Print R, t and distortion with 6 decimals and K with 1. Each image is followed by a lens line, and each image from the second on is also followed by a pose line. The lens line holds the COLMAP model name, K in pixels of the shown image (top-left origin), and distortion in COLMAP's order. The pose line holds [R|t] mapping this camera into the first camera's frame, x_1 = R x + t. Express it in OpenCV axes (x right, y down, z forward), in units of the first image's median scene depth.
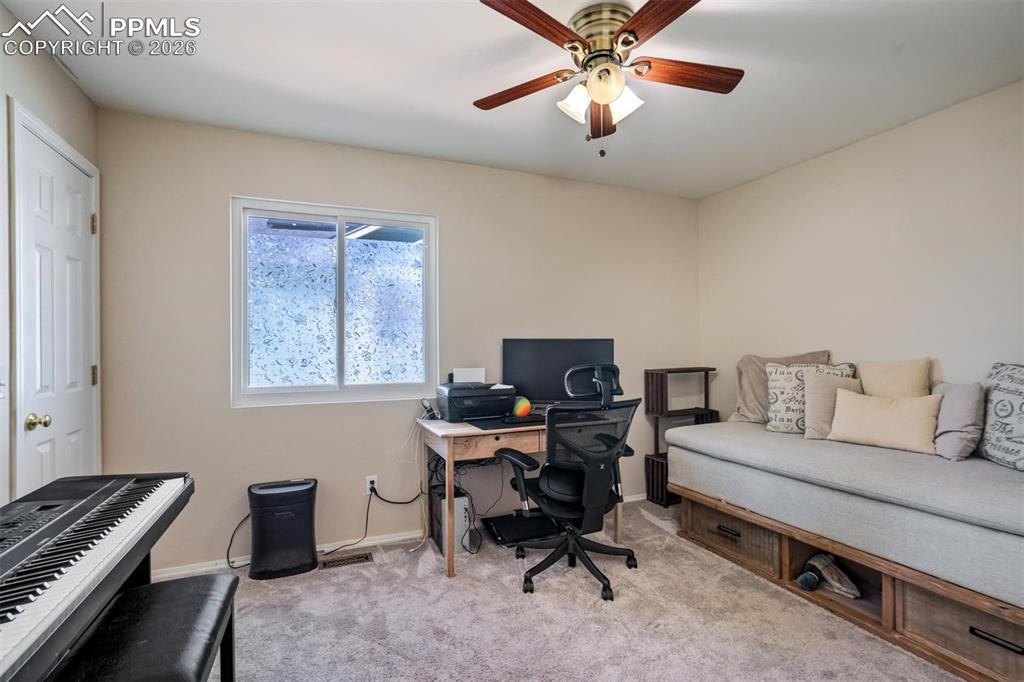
lens RADIAL K [[492.6, 0, 537.7], [0, 492.6, 348.9], [0, 0, 1]] dist [-0.000809, 0.000129]
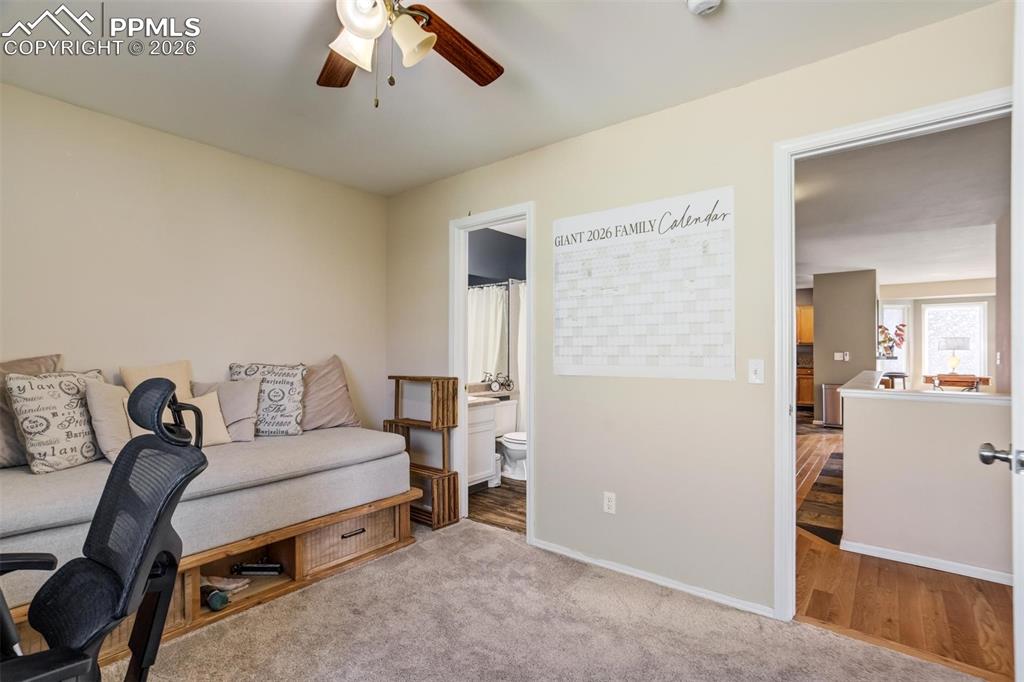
lens RADIAL K [[471.4, 0, 508.1], [0, 471.4, 346.0], [0, 0, 1]] dist [-0.024974, 0.000970]
pose [[-0.445472, 0.017122, 0.895132, -0.522012], [0.005514, 0.999851, -0.016381, 0.007220], [-0.895279, -0.002361, -0.445500, 0.957958]]
